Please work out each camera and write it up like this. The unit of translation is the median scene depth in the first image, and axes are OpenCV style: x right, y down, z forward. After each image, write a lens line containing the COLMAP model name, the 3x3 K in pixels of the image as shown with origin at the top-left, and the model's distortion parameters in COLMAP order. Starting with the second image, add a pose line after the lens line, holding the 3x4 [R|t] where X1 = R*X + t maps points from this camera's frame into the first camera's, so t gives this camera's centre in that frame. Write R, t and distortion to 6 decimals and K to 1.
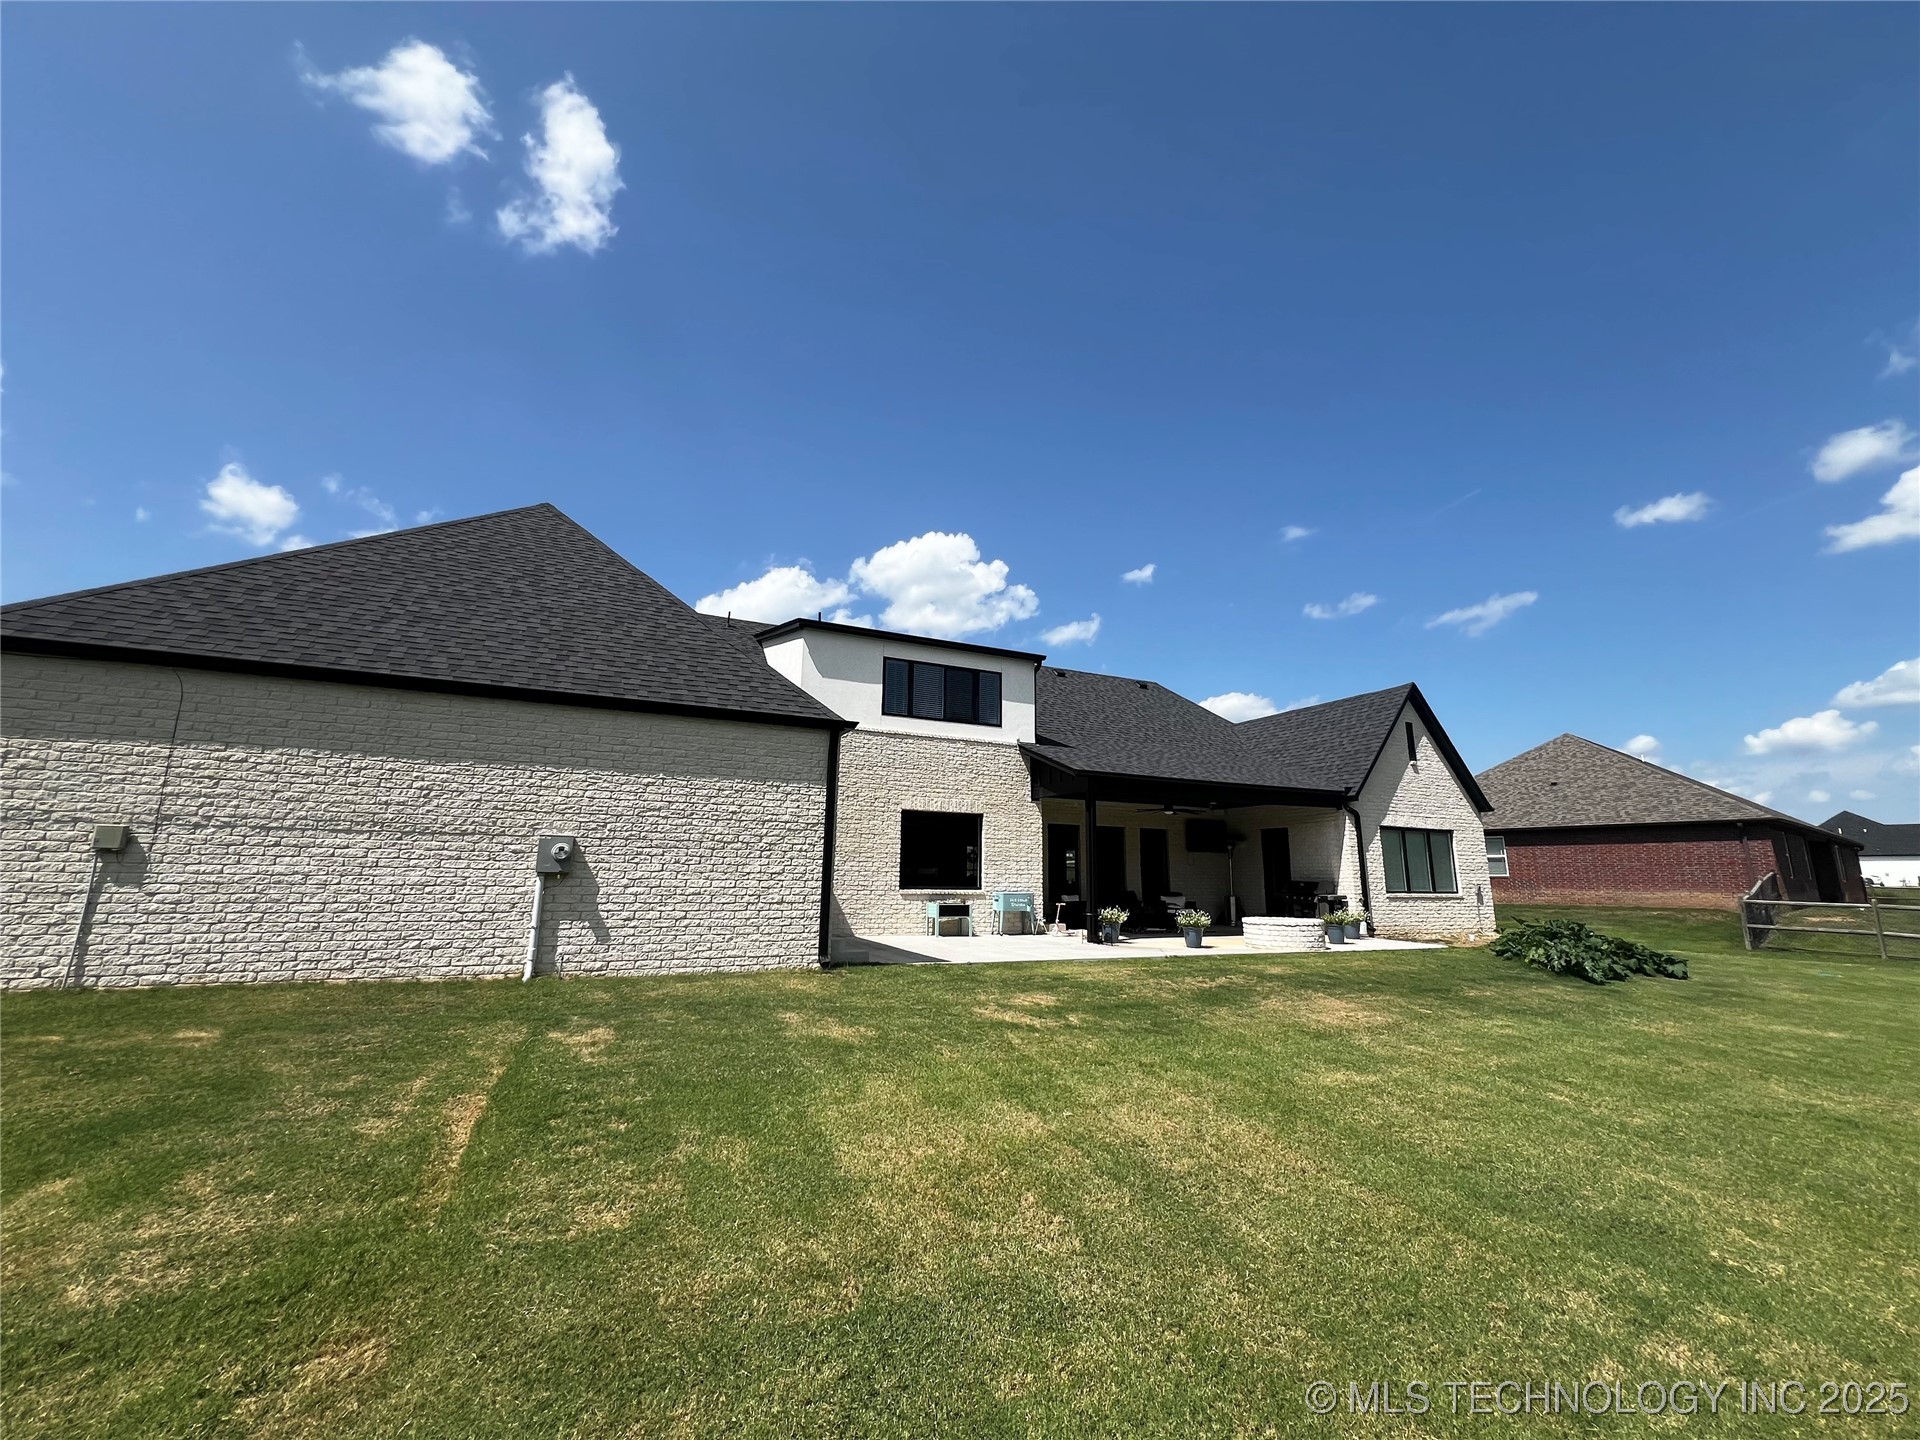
lens RADIAL K [[774.7, 0, 966.2], [0, 774.7, 711.8], [0, 0, 1]] dist [-0.001363, 0.000257]
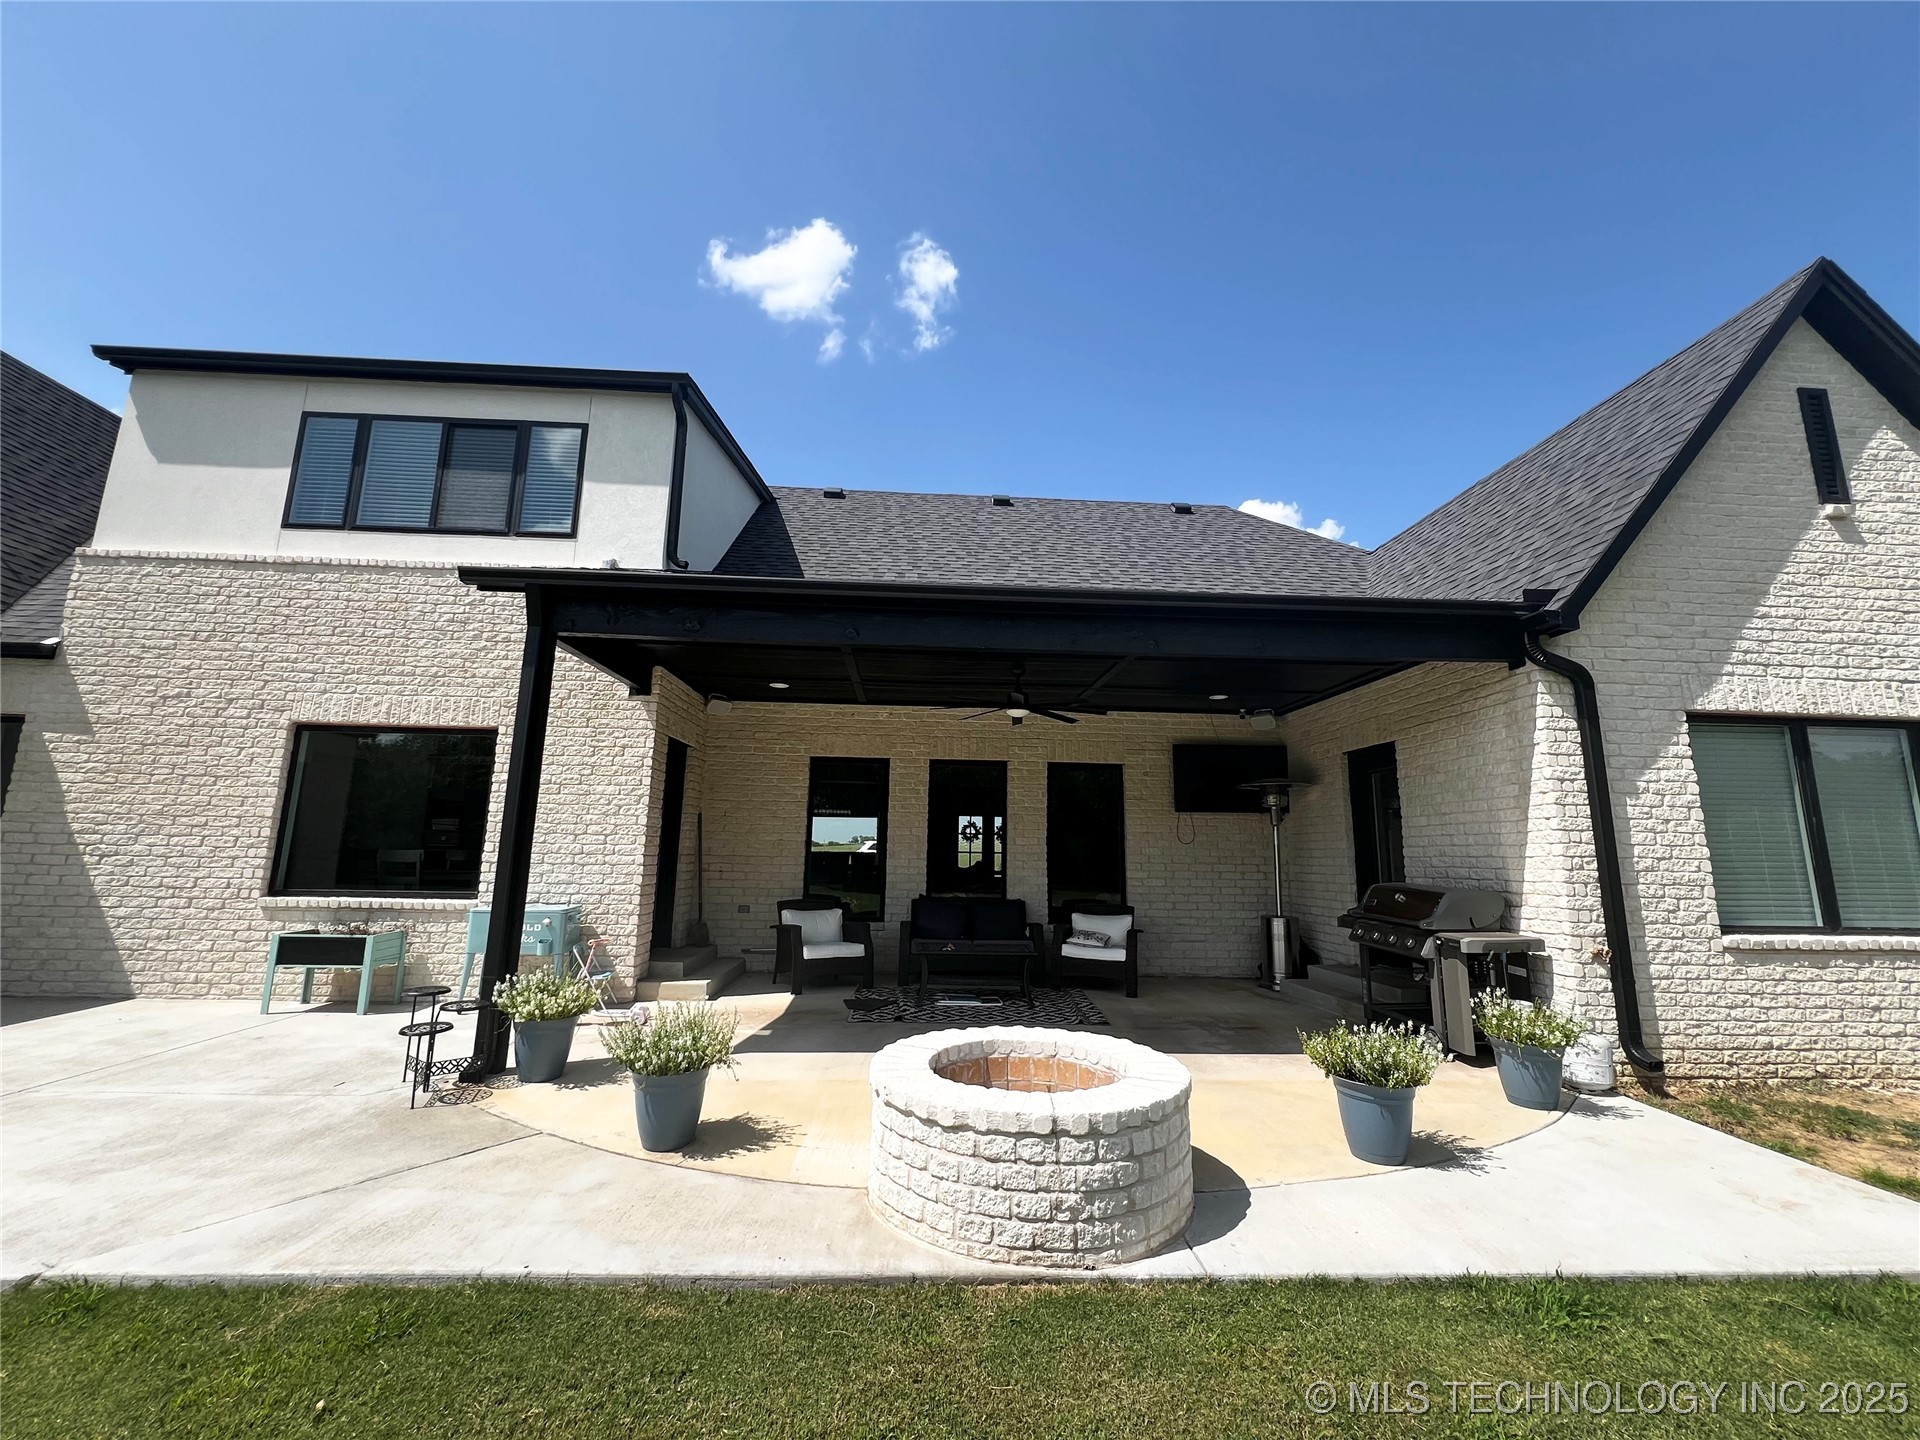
lens RADIAL K [[774.7, 0, 956.6], [0, 774.7, 714.4], [0, 0, 1]] dist [-0.001363, 0.000257]
pose [[0.924889, -0.065456, -0.374561, 0.431361], [0.075186, 0.997104, 0.011405, 0.139253], [0.372729, -0.038710, 0.927132, 0.689256]]
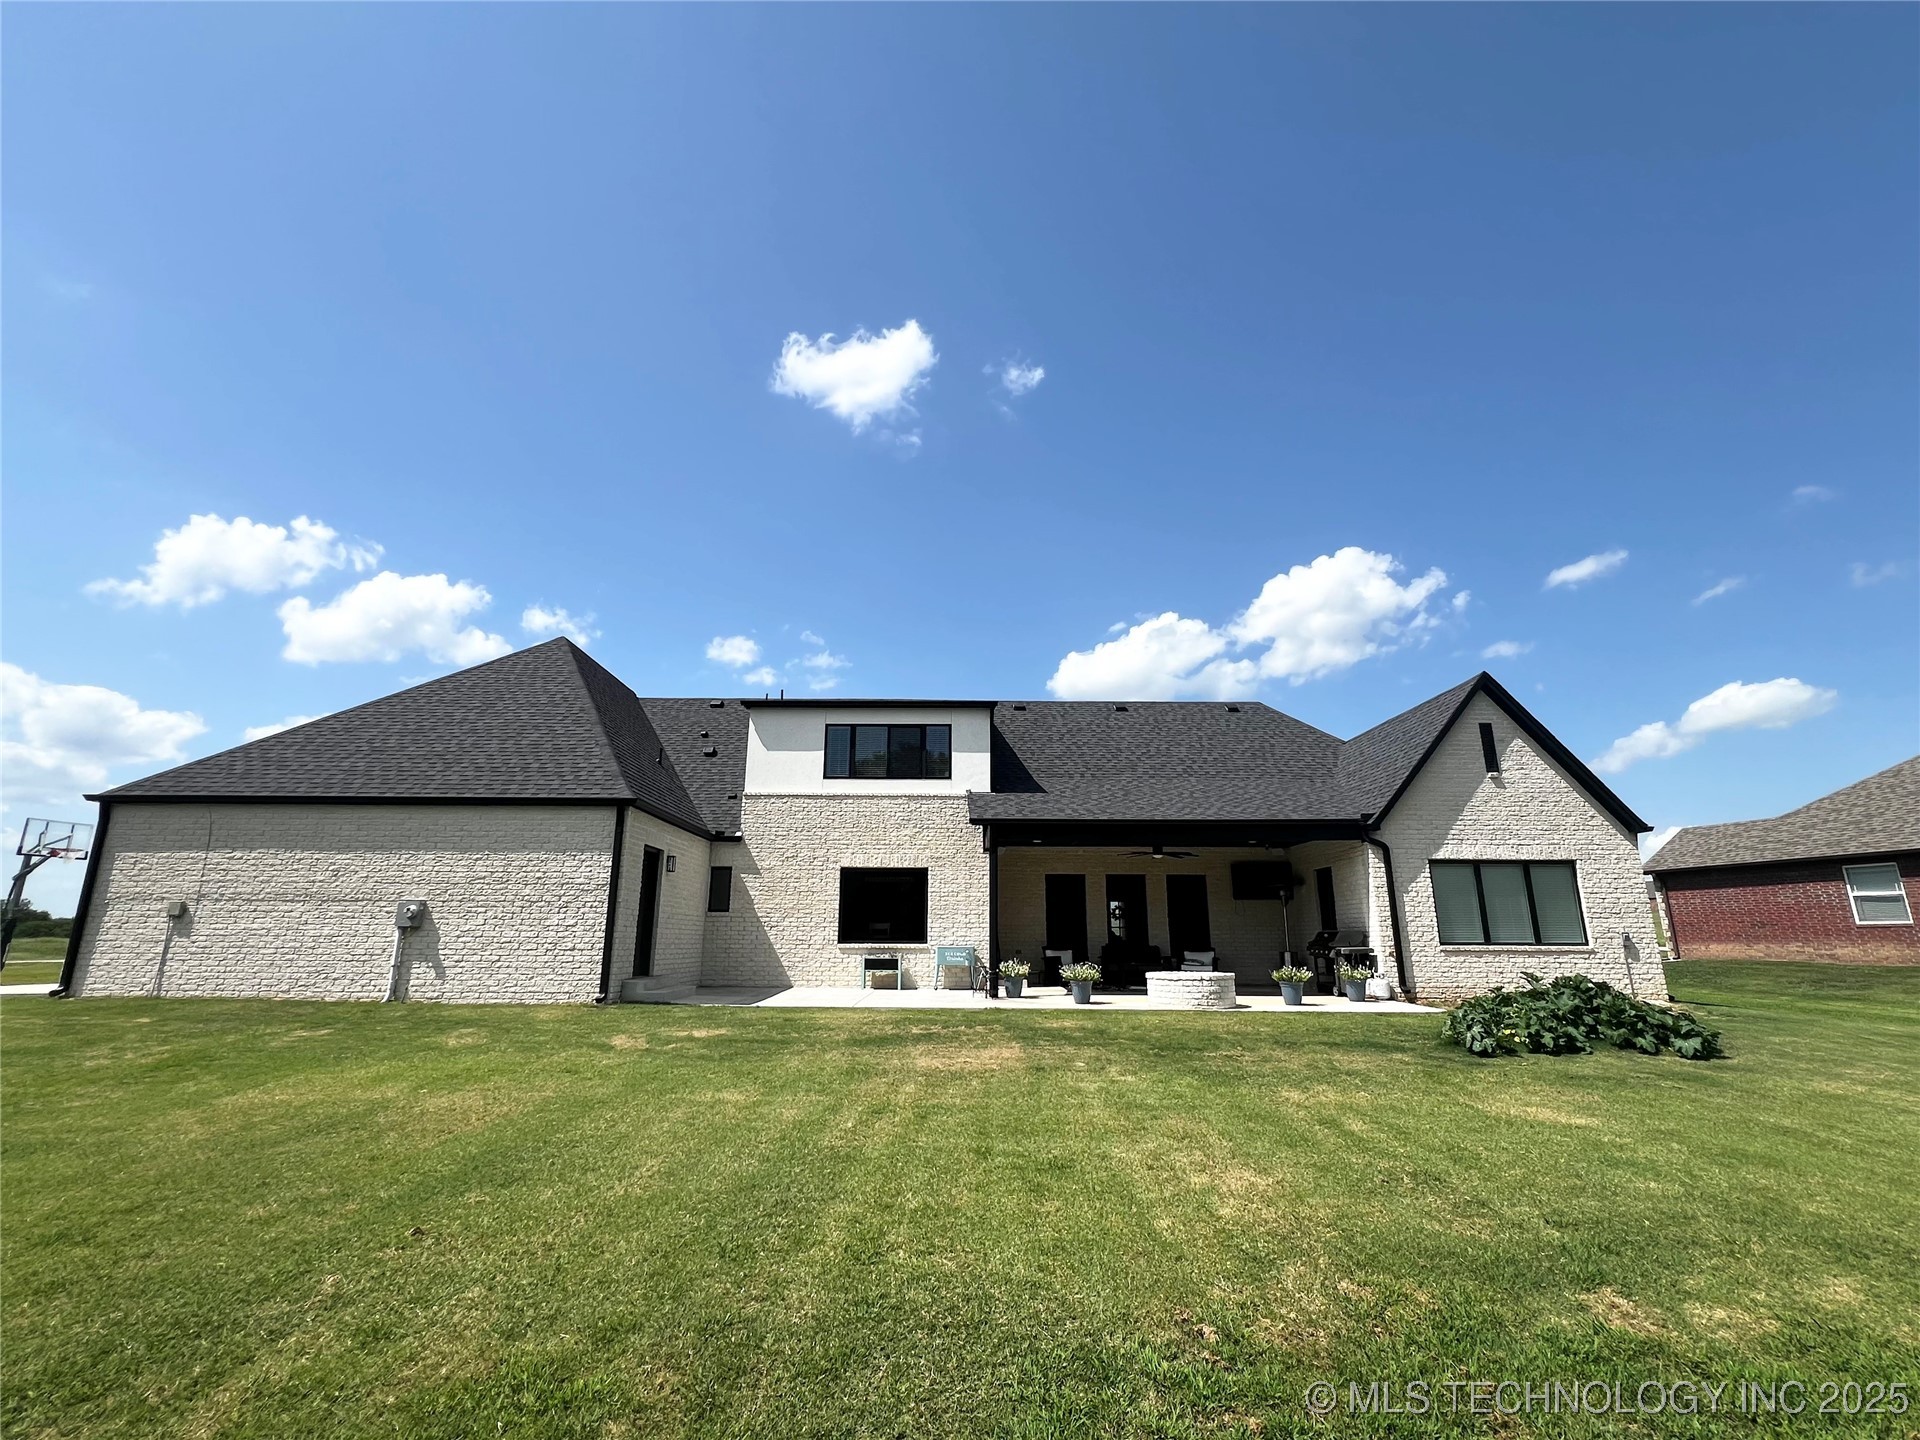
lens RADIAL K [[858.0, 0, 954.2], [0, 858.0, 717.1], [0, 0, 1]] dist [-0.003535, 0.001149]
pose [[0.903420, -0.117796, -0.412257, 0.535016], [0.097750, 0.992784, -0.069464, 0.018696], [0.417465, 0.022457, 0.908416, 0.000455]]
